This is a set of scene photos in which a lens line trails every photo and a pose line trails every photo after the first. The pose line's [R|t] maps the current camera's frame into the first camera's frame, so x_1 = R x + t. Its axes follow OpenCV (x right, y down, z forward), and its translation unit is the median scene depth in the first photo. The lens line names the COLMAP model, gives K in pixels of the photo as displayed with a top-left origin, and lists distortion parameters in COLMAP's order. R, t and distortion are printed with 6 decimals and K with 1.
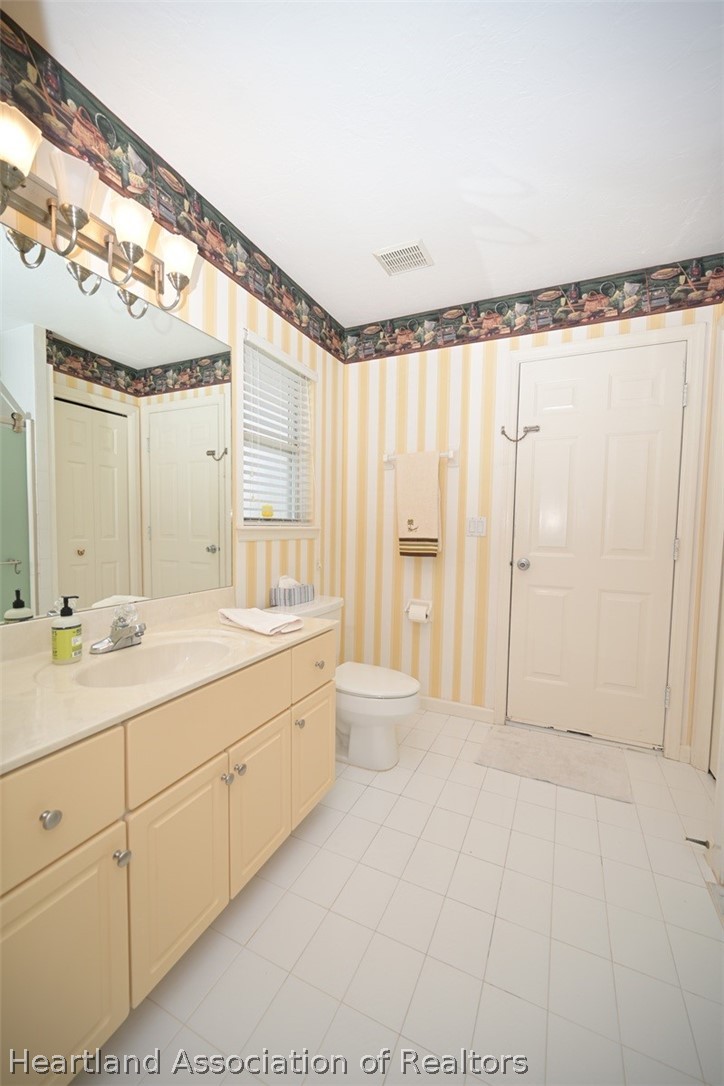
lens RADIAL K [[425.5, 0, 362.5], [0, 425.5, 548.7], [0, 0, 1]] dist [-0.002286, -0.000431]
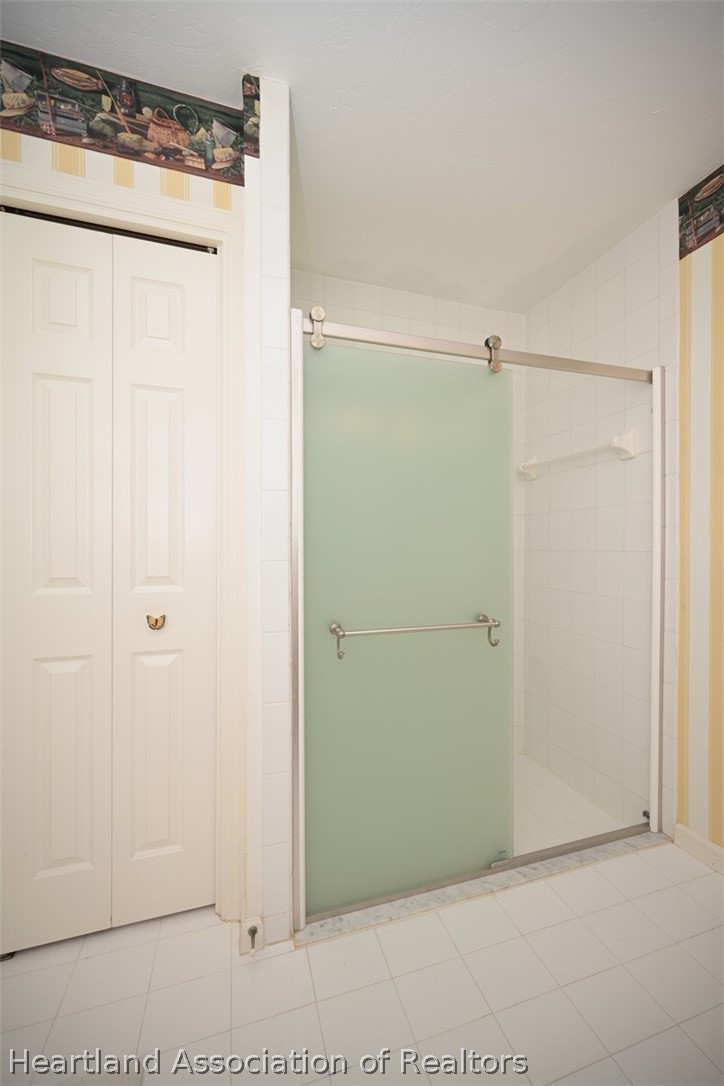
lens RADIAL K [[425.5, 0, 361.6], [0, 425.5, 540.5], [0, 0, 1]] dist [-0.002286, -0.000431]
pose [[0.681658, -0.012687, -0.731561, 0.390423], [-0.028421, 0.998636, -0.043800, -0.020502], [0.731119, 0.050648, 0.680368, 0.791836]]
